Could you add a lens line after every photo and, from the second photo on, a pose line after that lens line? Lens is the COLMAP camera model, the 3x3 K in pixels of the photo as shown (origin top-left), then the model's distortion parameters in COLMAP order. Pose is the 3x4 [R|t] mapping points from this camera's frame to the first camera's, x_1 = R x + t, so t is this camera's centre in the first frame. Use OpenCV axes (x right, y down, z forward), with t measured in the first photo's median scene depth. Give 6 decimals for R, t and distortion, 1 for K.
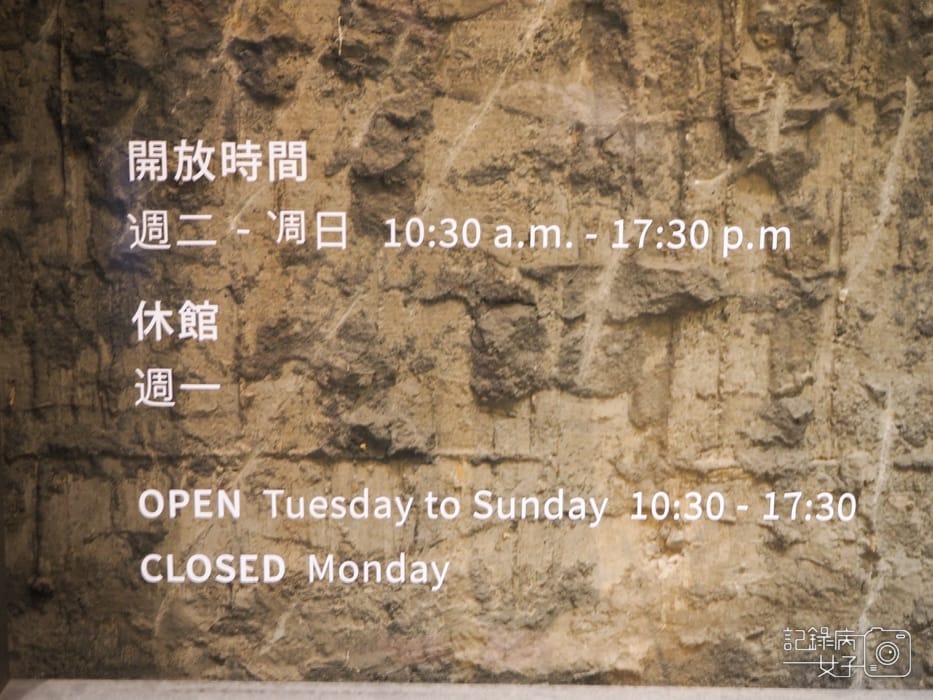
lens RADIAL K [[1628.6, 0, 466.9], [0, 1628.6, 349.7], [0, 0, 1]] dist [0.067468, 0.000000]
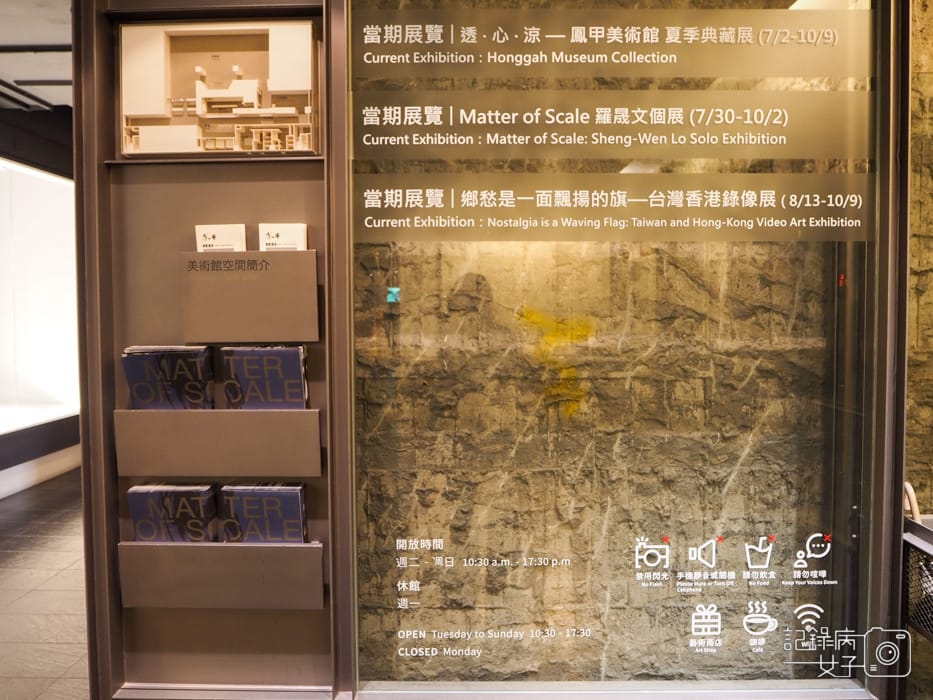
lens RADIAL K [[836.2, 0, 465.7], [0, 836.2, 349.7], [0, 0, 1]] dist [-0.004413, 0.001730]
pose [[0.999782, -0.016851, -0.012289, -0.009296], [0.015373, 0.993617, -0.111757, -0.278875], [0.014094, 0.111544, 0.993660, -0.807160]]
